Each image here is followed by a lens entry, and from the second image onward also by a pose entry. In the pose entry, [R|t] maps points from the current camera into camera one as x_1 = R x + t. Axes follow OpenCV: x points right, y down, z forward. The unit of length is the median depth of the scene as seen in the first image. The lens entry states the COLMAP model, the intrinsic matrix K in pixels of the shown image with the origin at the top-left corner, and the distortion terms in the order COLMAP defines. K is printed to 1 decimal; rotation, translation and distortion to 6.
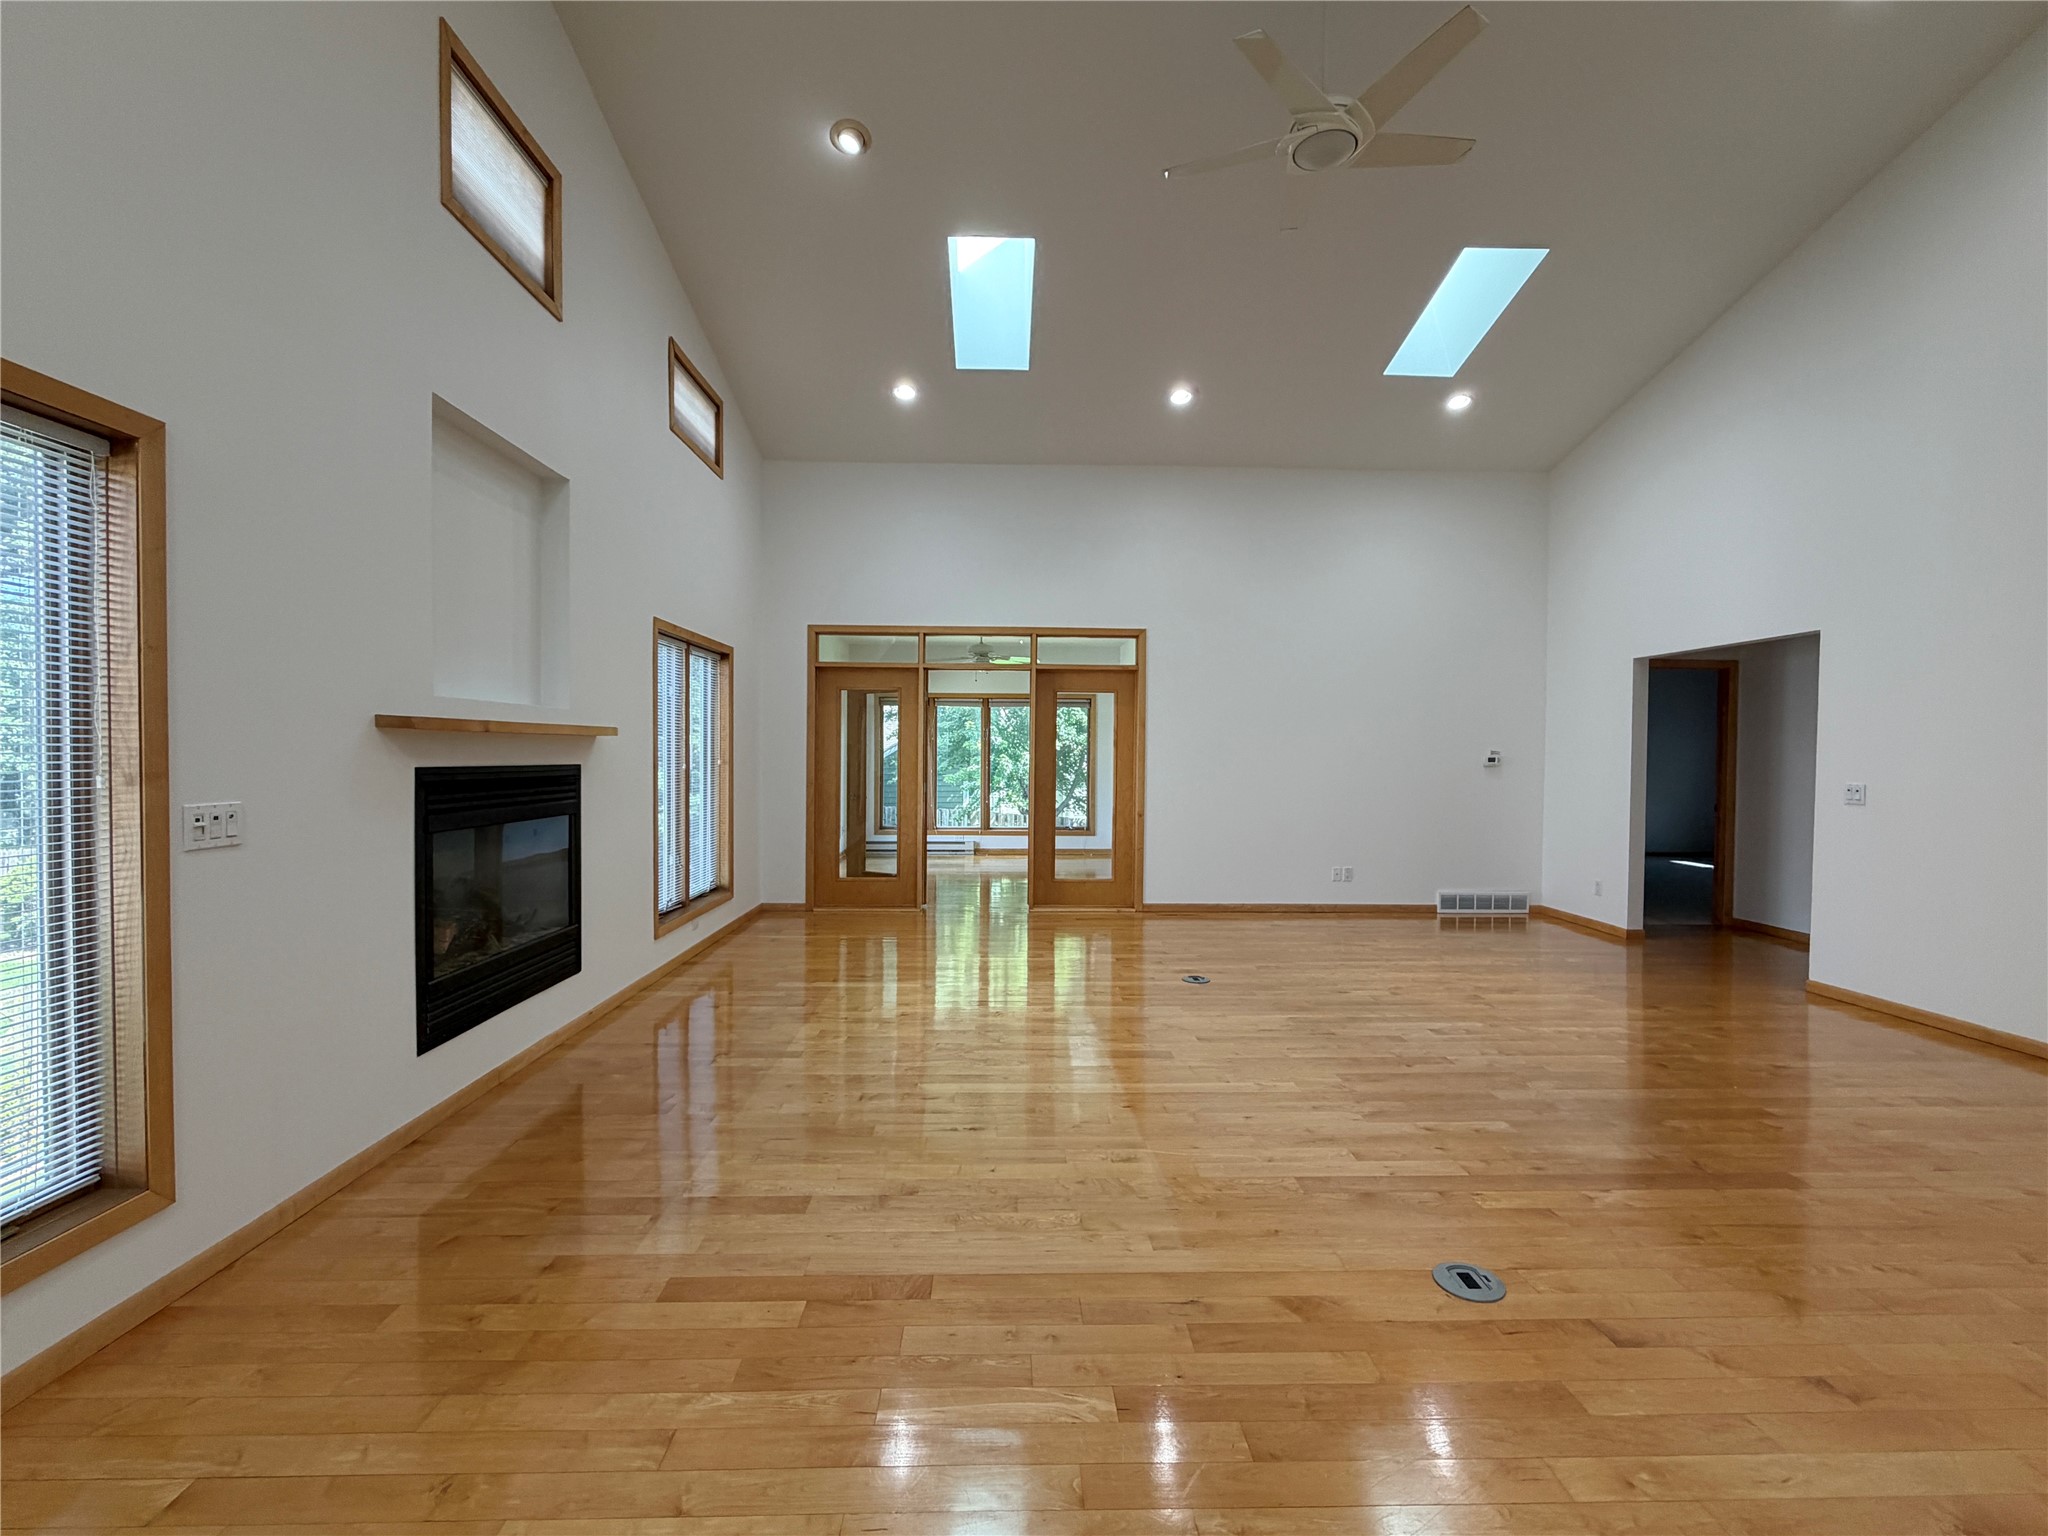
lens RADIAL K [[886.5, 0, 1016.3], [0, 886.5, 771.0], [0, 0, 1]] dist [0.001651, 0.000071]
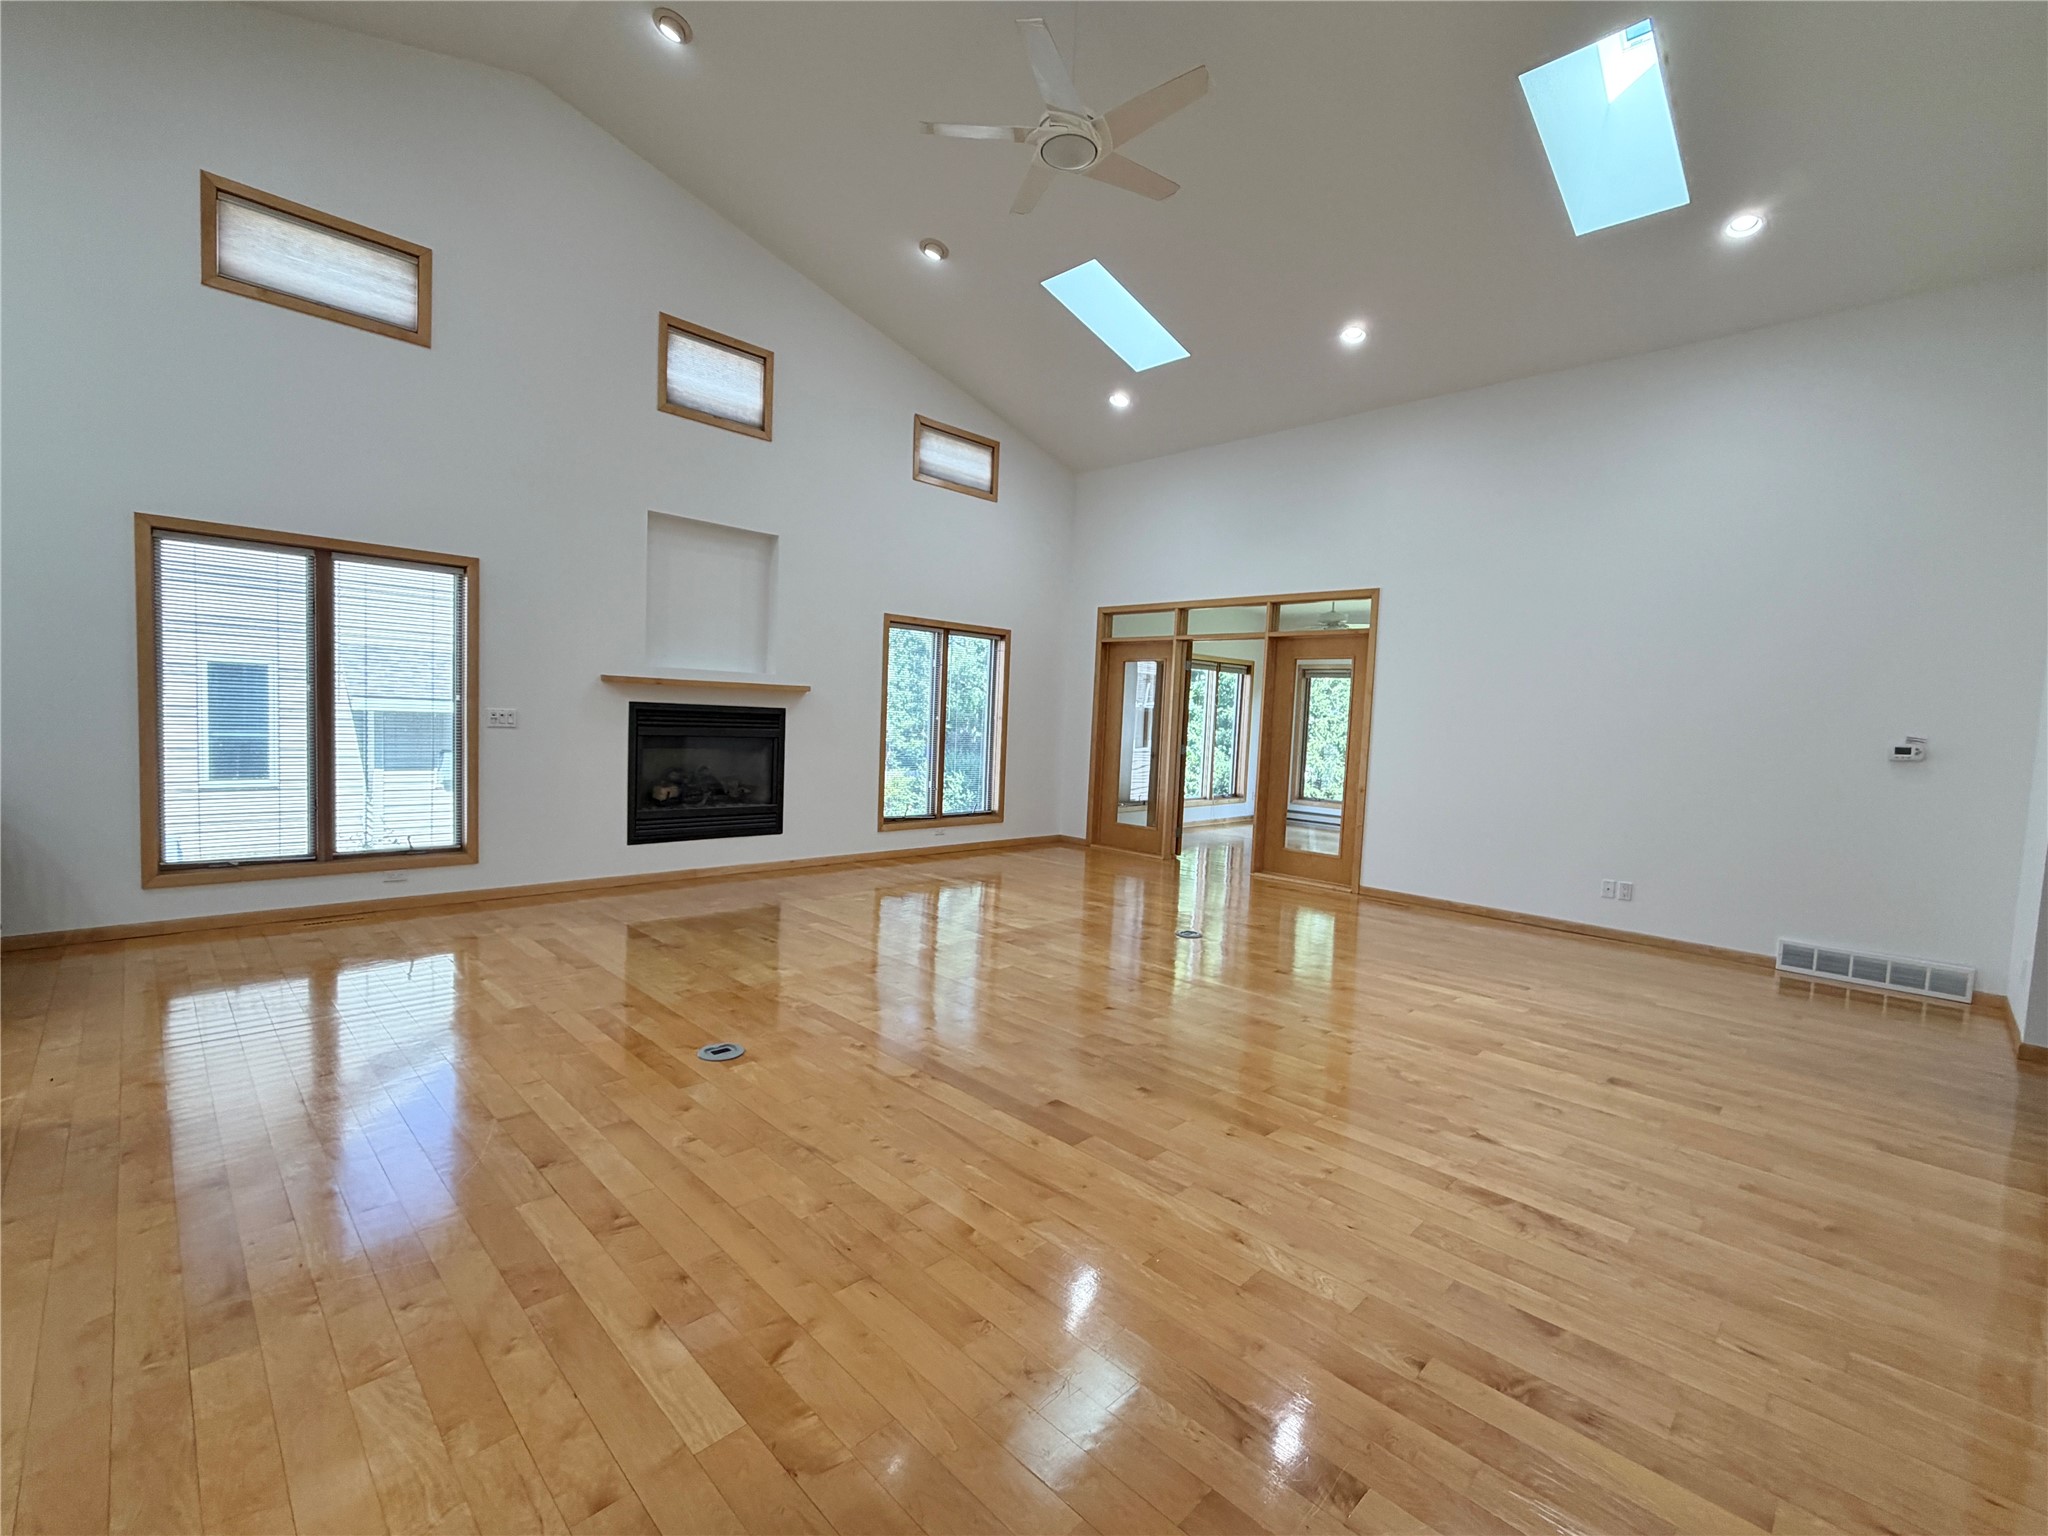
lens RADIAL K [[886.7, 0, 1025.3], [0, 886.7, 770.0], [0, 0, 1]] dist [-0.000600, -0.000031]
pose [[0.691432, 0.068151, -0.719220, 0.564870], [-0.052429, 0.997649, 0.044131, 0.006096], [0.720537, 0.007194, 0.693380, 0.102765]]
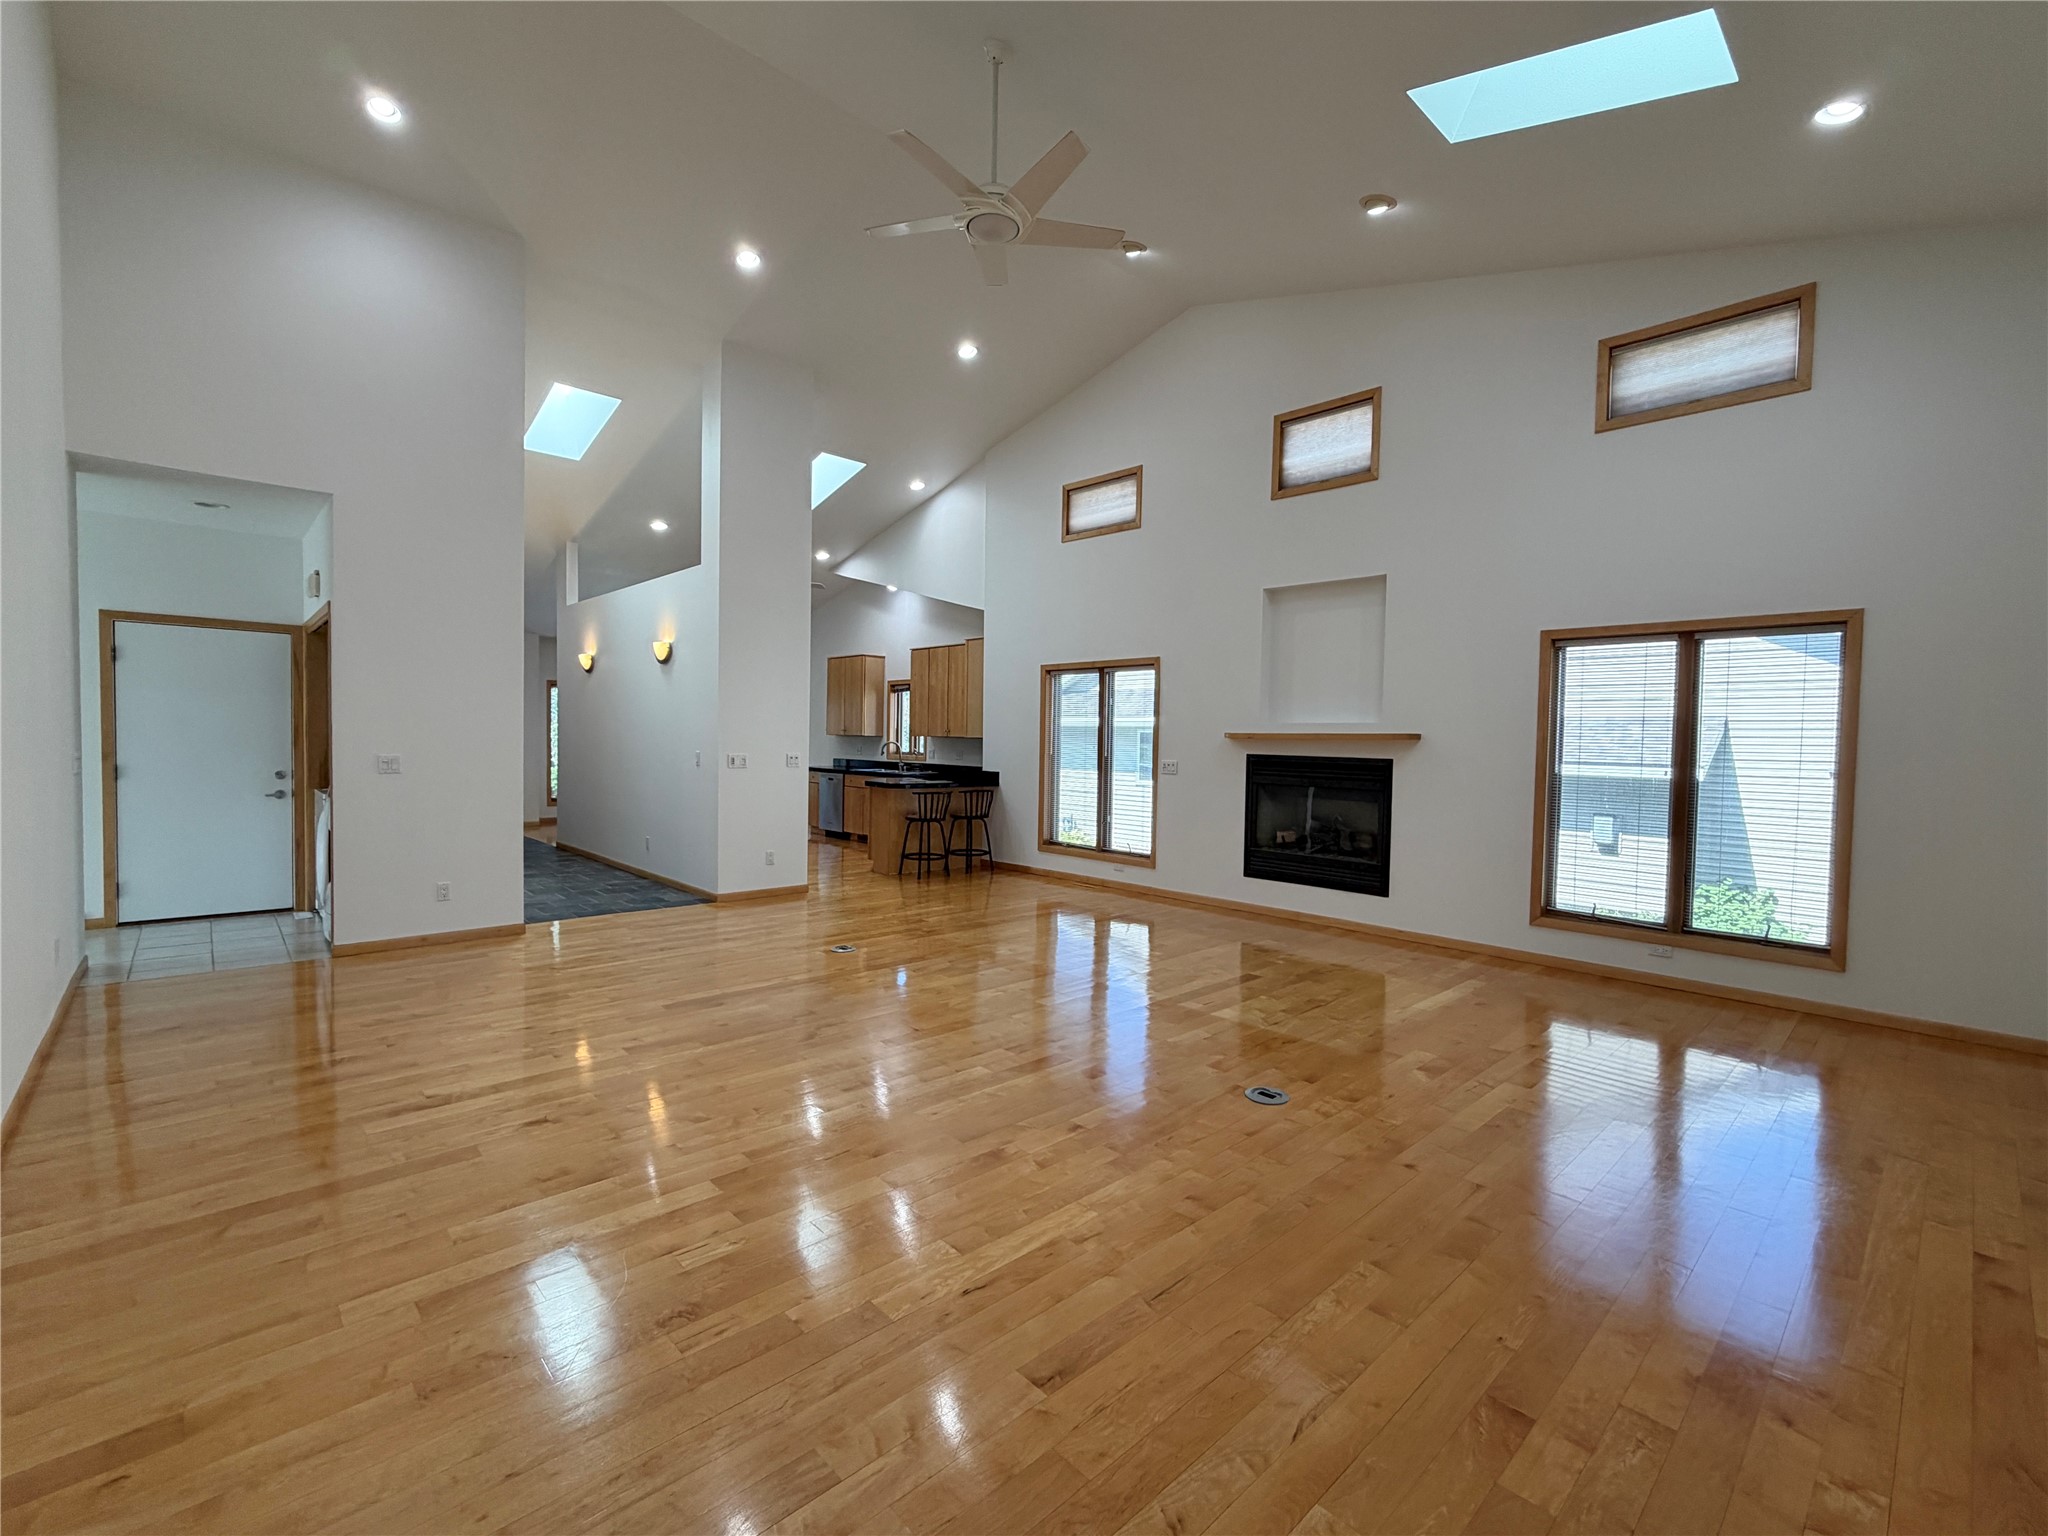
lens RADIAL K [[886.7, 0, 1025.3], [0, 886.7, 770.0], [0, 0, 1]] dist [-0.000600, -0.000031]
pose [[-0.743959, -0.006193, -0.668196, 0.540442], [-0.043865, 0.998253, 0.039587, -0.011354], [0.666784, 0.058761, -0.742931, 0.953022]]
